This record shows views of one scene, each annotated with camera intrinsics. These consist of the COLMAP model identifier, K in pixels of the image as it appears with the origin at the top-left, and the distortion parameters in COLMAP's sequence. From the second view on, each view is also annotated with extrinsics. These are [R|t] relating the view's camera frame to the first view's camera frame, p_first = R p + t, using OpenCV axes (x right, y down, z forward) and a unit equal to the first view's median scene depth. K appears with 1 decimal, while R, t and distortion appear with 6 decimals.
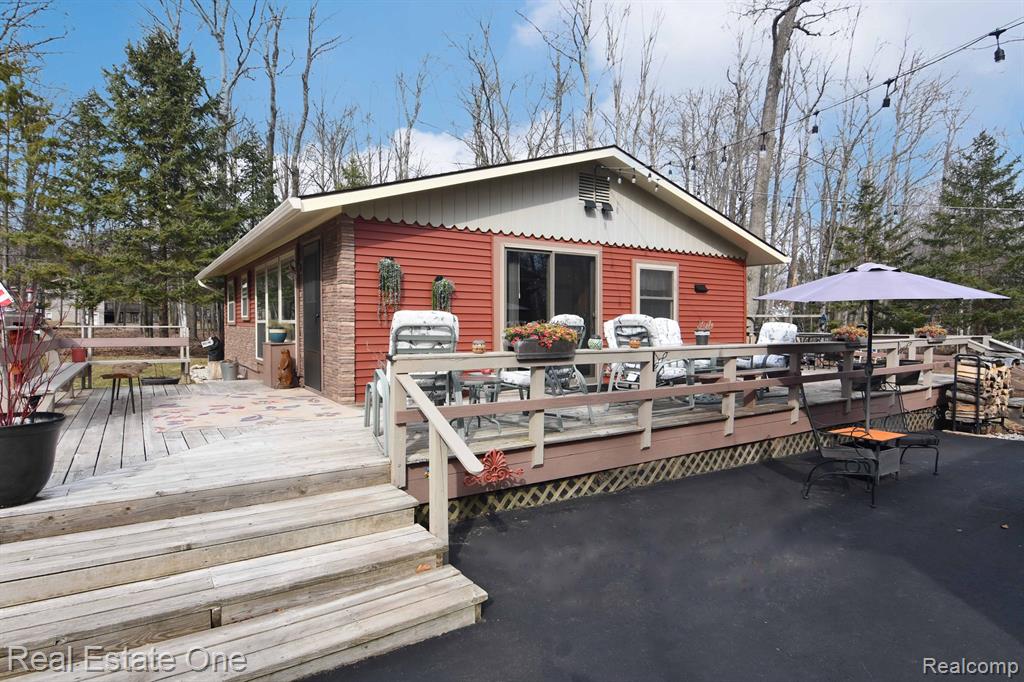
lens RADIAL K [[569.2, 0, 512.0], [0, 569.2, 341.0], [0, 0, 1]] dist [-0.015230, -0.001843]
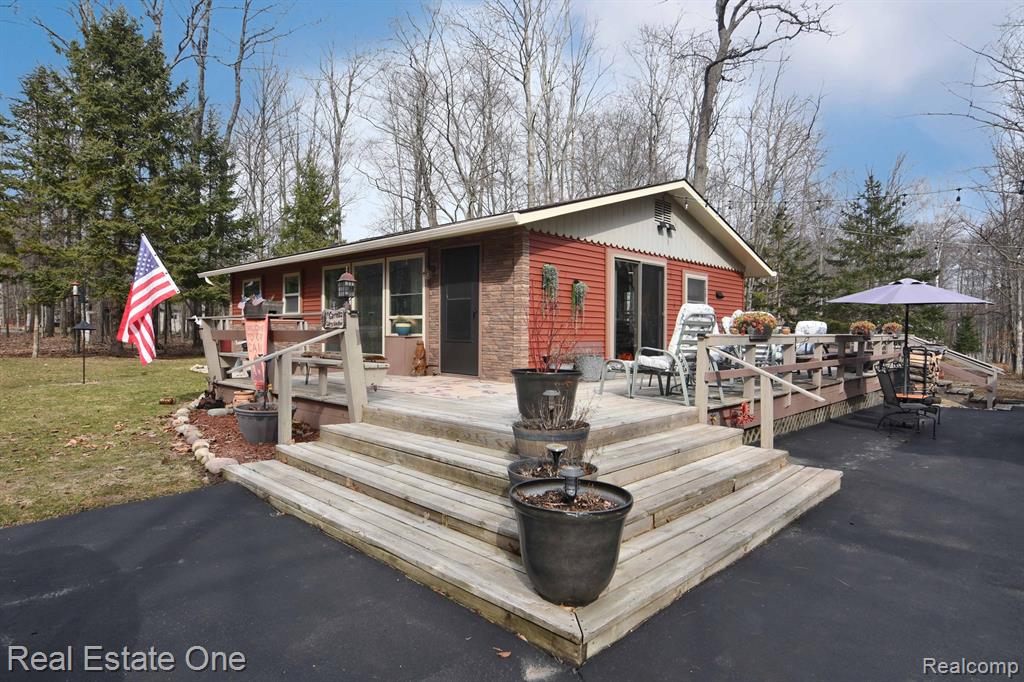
lens RADIAL K [[577.8, 0, 512.0], [0, 577.8, 341.0], [0, 0, 1]] dist [0.004748, -0.025945]
pose [[0.974968, 0.002568, 0.222329, -0.378953], [0.000672, 0.999895, -0.014495, 0.024439], [-0.222343, 0.014282, 0.974864, -0.120203]]
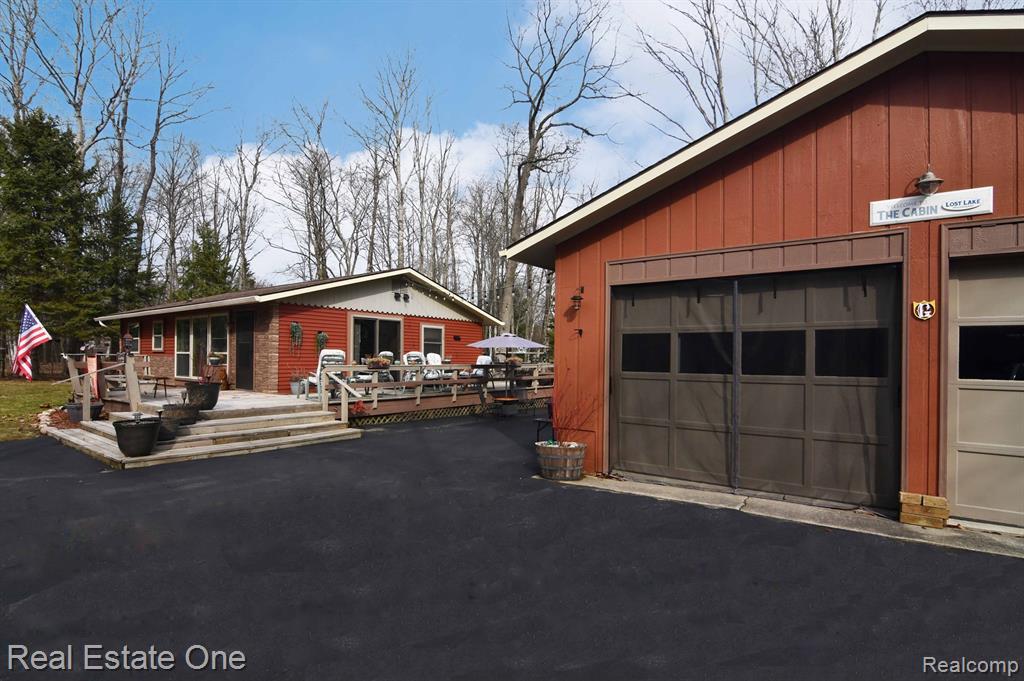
lens RADIAL K [[513.3, 0, 516.9], [0, 513.3, 358.9], [0, 0, 1]] dist [-0.001750, -0.013765]
pose [[0.937641, 0.007075, 0.347534, -0.074452], [0.003032, 0.999588, -0.028528, 0.026320], [-0.347593, 0.027803, 0.937233, -0.660679]]
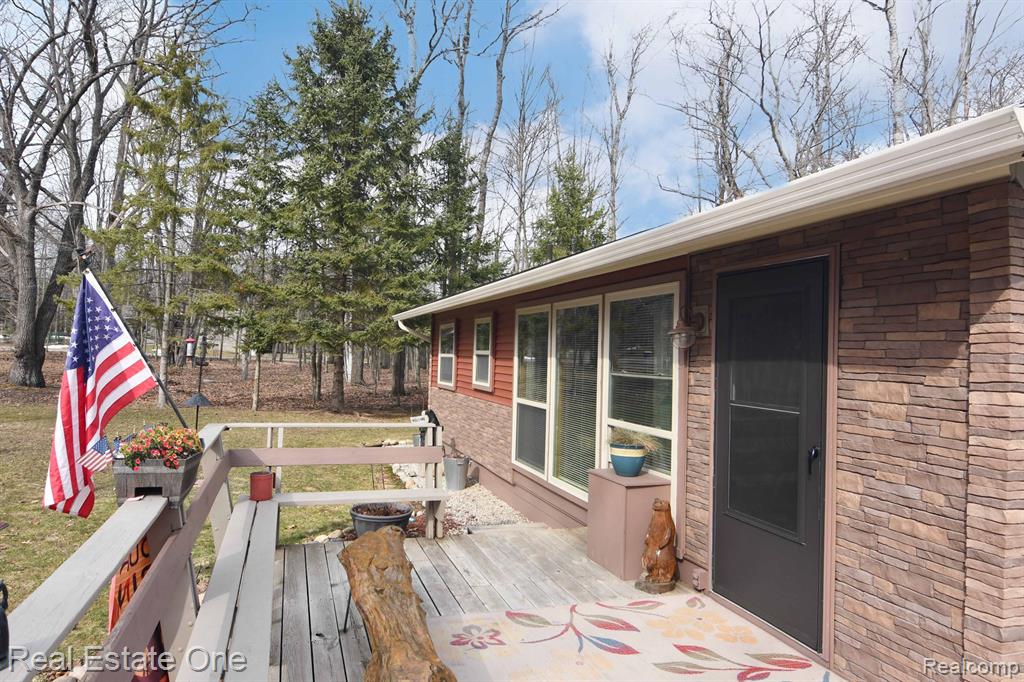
lens RADIAL K [[654.1, 0, 512.0], [0, 654.1, 341.0], [0, 0, 1]] dist [0.001064, -0.002138]
pose [[0.967397, 0.019062, -0.252545, -0.306796], [-0.033448, 0.998045, -0.052792, -0.064376], [0.251045, 0.059518, 0.966144, 0.363339]]
